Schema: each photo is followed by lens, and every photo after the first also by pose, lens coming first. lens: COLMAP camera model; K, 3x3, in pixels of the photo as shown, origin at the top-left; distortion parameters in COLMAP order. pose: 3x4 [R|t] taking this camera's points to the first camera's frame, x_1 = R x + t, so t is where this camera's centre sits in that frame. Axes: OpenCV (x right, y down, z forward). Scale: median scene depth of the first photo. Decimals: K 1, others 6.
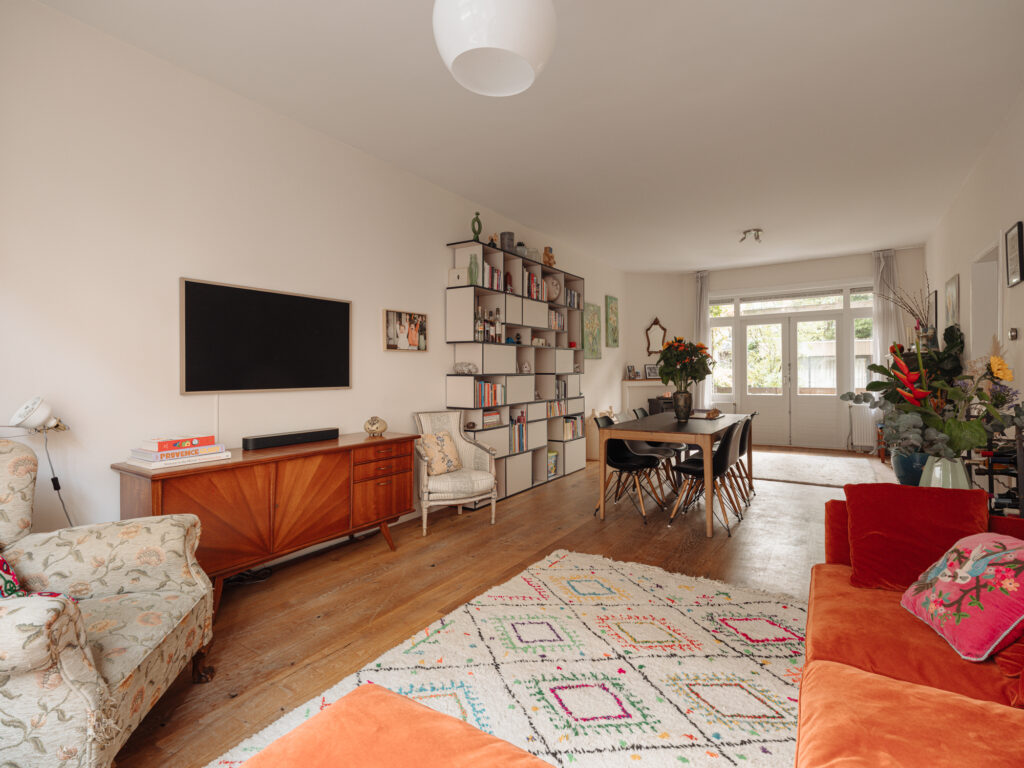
lens RADIAL K [[512.5, 0, 512.0], [0, 512.5, 384.0], [0, 0, 1]] dist [-0.003141, -0.000324]
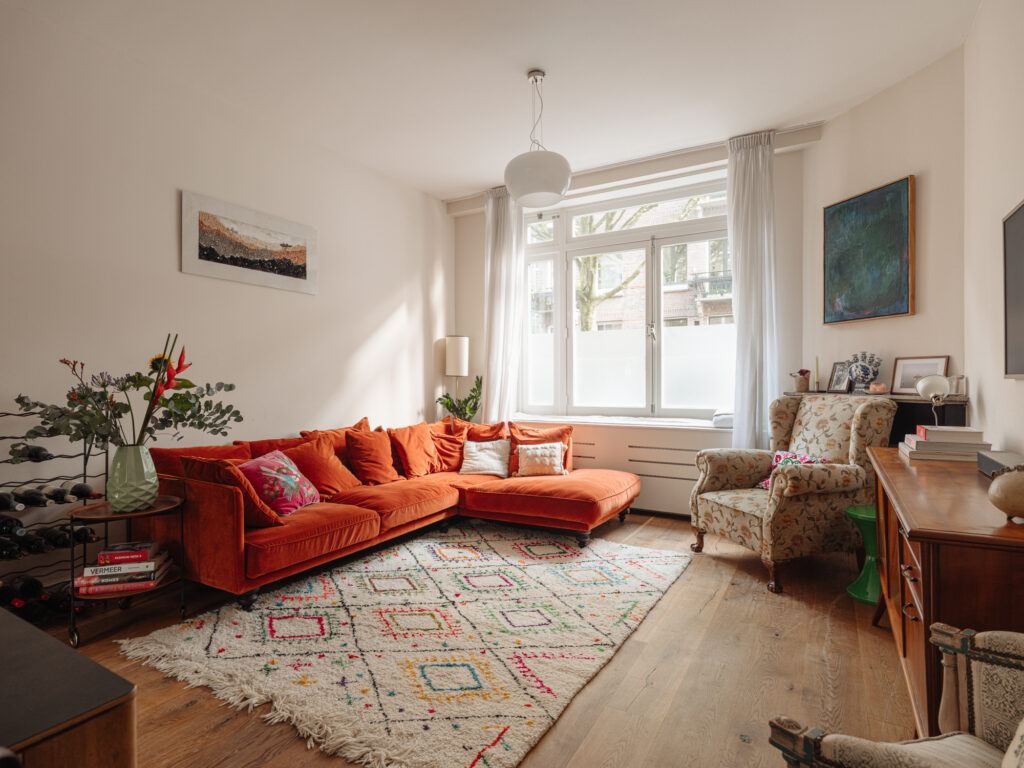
lens RADIAL K [[542.7, 0, 512.0], [0, 542.7, 384.0], [0, 0, 1]] dist [0.001566, 0.000275]
pose [[-0.998411, 0.016109, -0.053998, 0.052880], [0.014613, 0.999501, 0.027986, -0.001881], [0.054422, 0.027152, -0.998149, 0.877476]]
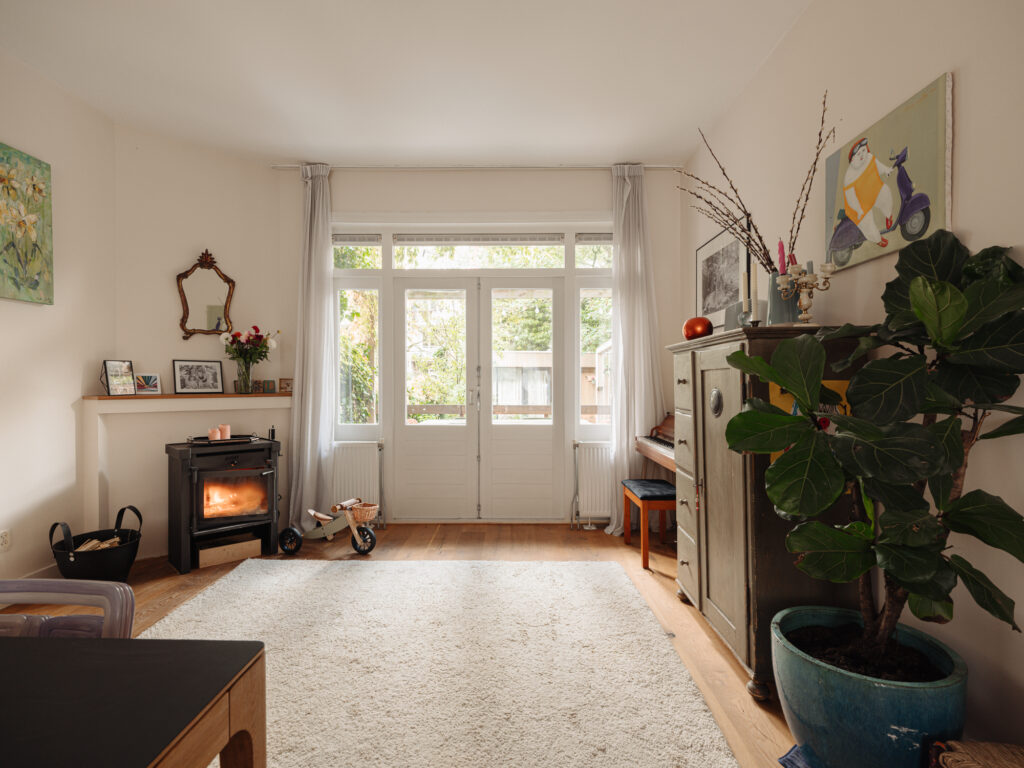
lens RADIAL K [[509.4, 0, 512.0], [0, 509.4, 384.0], [0, 0, 1]] dist [0.000970, 0.000282]
pose [[0.844707, 0.013571, 0.535057, 0.407762], [-0.002482, 0.999767, -0.021439, -0.014071], [-0.535223, 0.016781, 0.844544, 0.756206]]
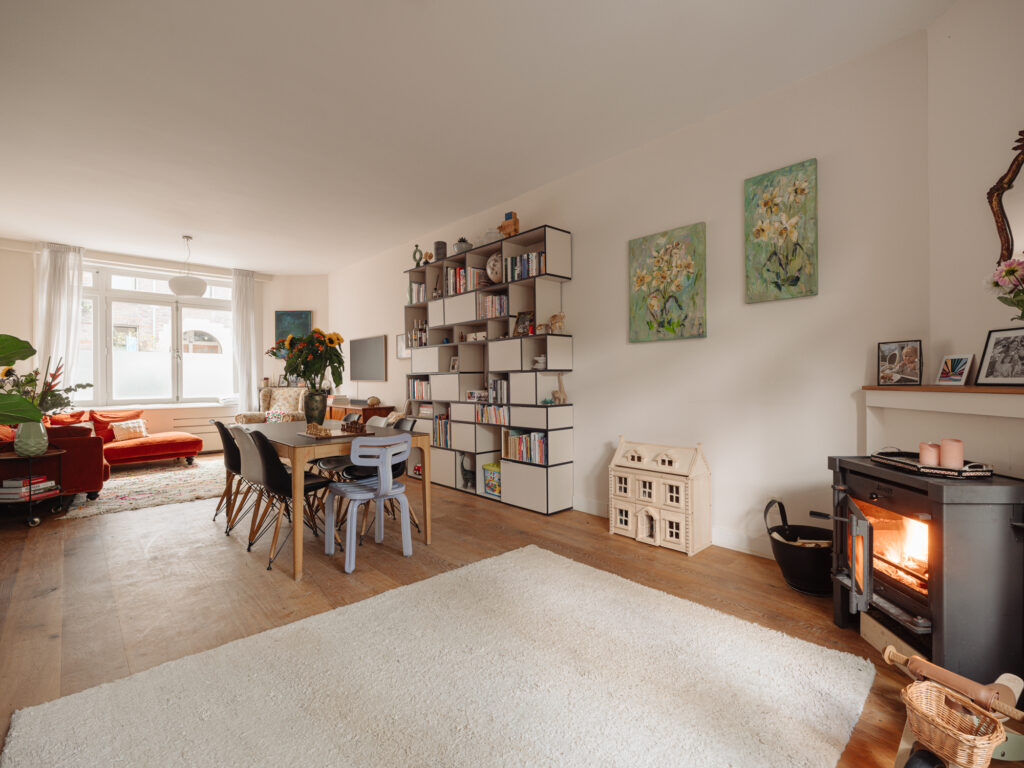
lens RADIAL K [[478.2, 0, 512.0], [0, 478.2, 384.0], [0, 0, 1]] dist [0.000014, 0.000119]
pose [[-0.242874, 0.021218, -0.969826, 0.851792], [-0.012113, 0.999616, 0.024903, -0.020384], [0.969982, 0.017796, -0.242524, 1.263134]]
